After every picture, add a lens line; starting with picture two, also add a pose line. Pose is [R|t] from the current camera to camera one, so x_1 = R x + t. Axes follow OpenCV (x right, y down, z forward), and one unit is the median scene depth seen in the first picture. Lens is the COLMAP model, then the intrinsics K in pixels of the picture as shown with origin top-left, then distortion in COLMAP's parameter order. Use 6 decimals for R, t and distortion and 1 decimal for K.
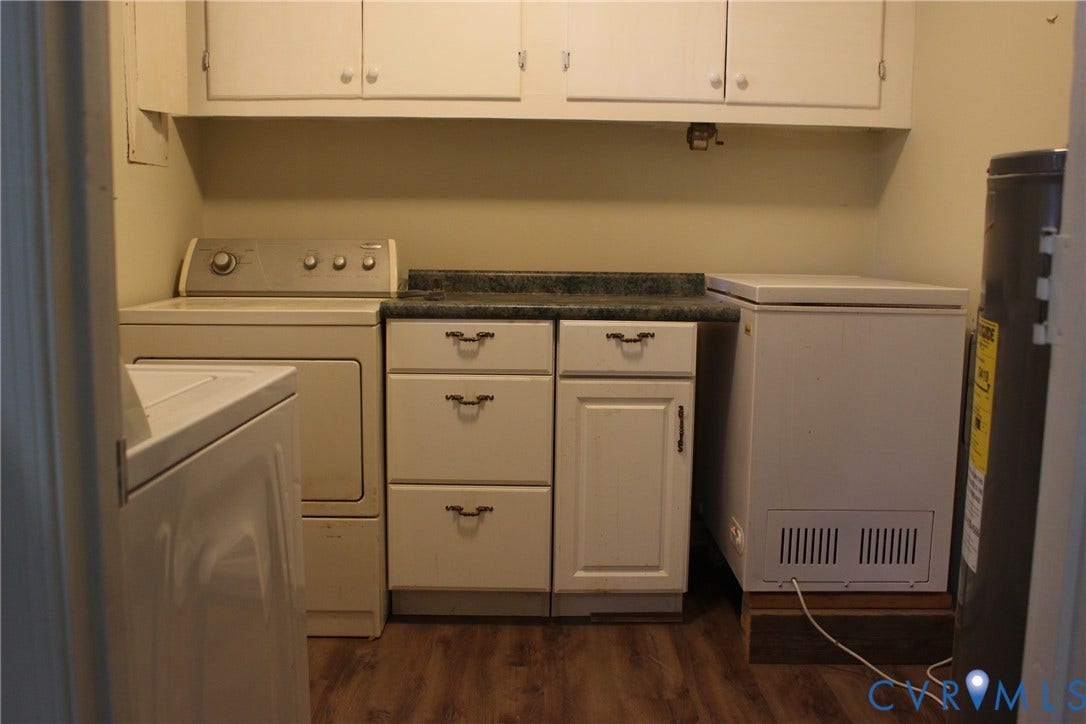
lens RADIAL K [[1040.6, 0, 541.7], [0, 1040.6, 374.9], [0, 0, 1]] dist [-0.146894, 0.145801]
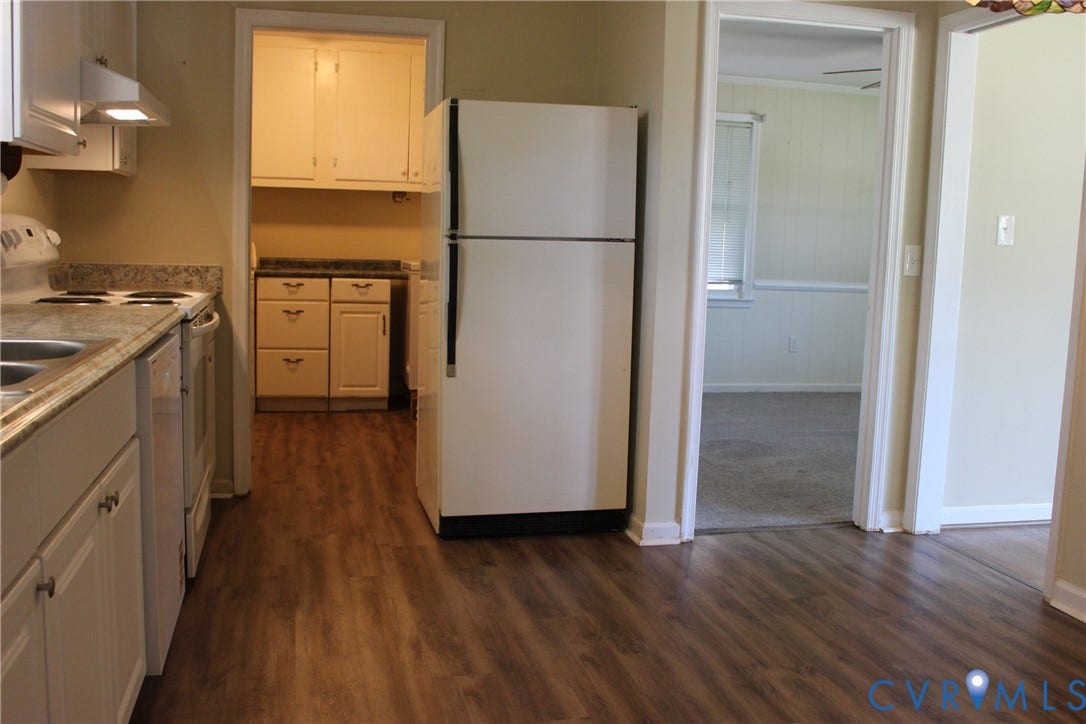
lens RADIAL K [[1040.6, 0, 541.7], [0, 1040.6, 374.9], [0, 0, 1]] dist [-0.146894, 0.145801]
pose [[0.976787, -0.007301, 0.214089, -0.021024], [0.007504, 0.999972, -0.000139, 0.167466], [-0.214082, 0.001742, 0.976814, -1.366980]]
